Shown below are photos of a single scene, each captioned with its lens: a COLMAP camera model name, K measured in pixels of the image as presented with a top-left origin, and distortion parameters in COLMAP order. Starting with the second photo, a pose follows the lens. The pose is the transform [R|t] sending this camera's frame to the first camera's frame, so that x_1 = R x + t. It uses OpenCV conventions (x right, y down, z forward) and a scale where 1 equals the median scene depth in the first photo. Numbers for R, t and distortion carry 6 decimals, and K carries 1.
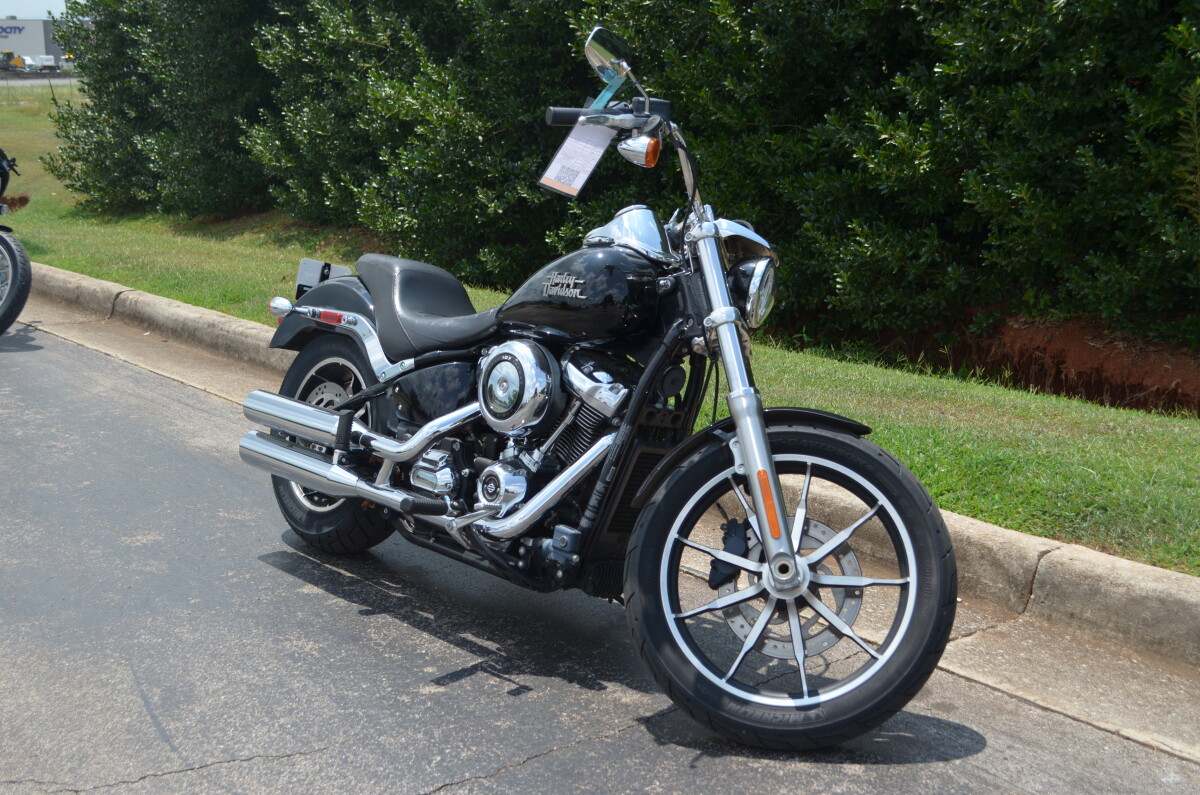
lens RADIAL K [[1496.9, 0, 600.0], [0, 1496.9, 397.5], [0, 0, 1]] dist [-0.030803, -0.044371]
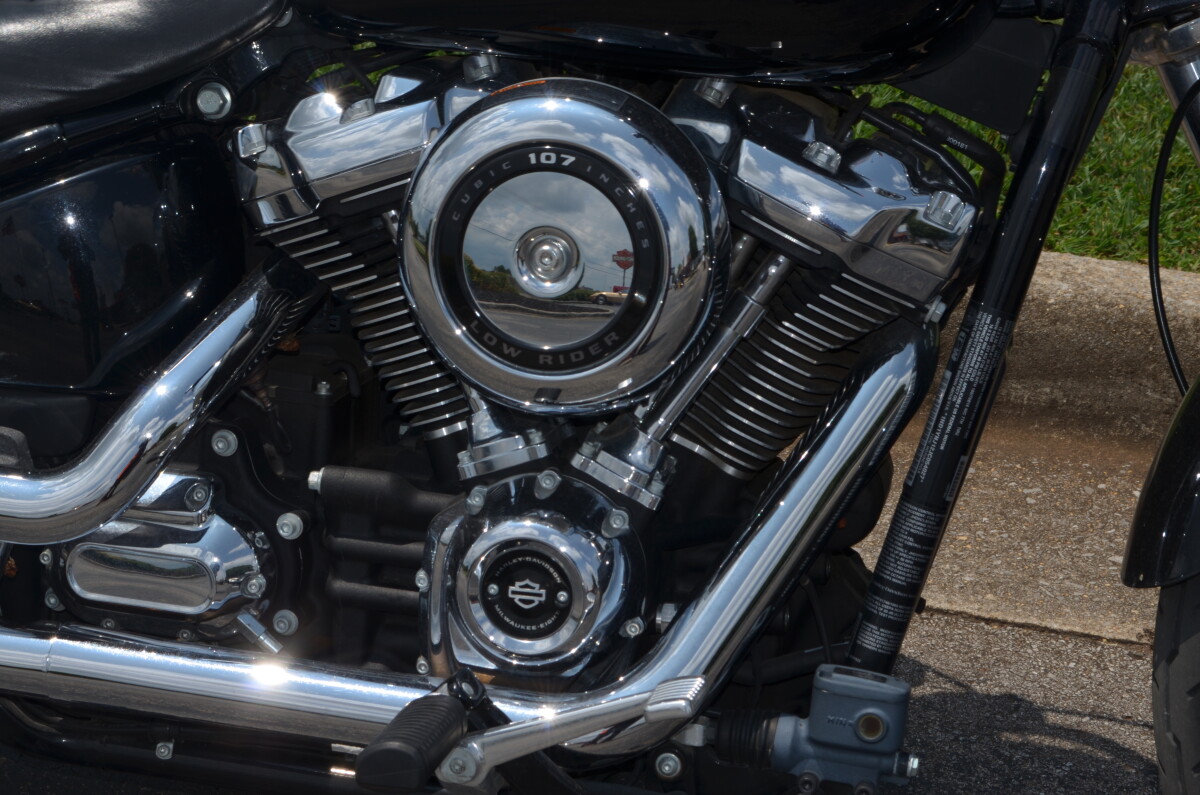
lens RADIAL K [[2371.9, 0, 600.0], [0, 2371.9, 397.5], [0, 0, 1]] dist [-0.022408, 0.520624]
pose [[0.806431, -0.238160, 0.541248, -0.283448], [0.093759, 0.955228, 0.280623, -0.099632], [-0.583848, -0.175557, 0.792655, 0.576390]]
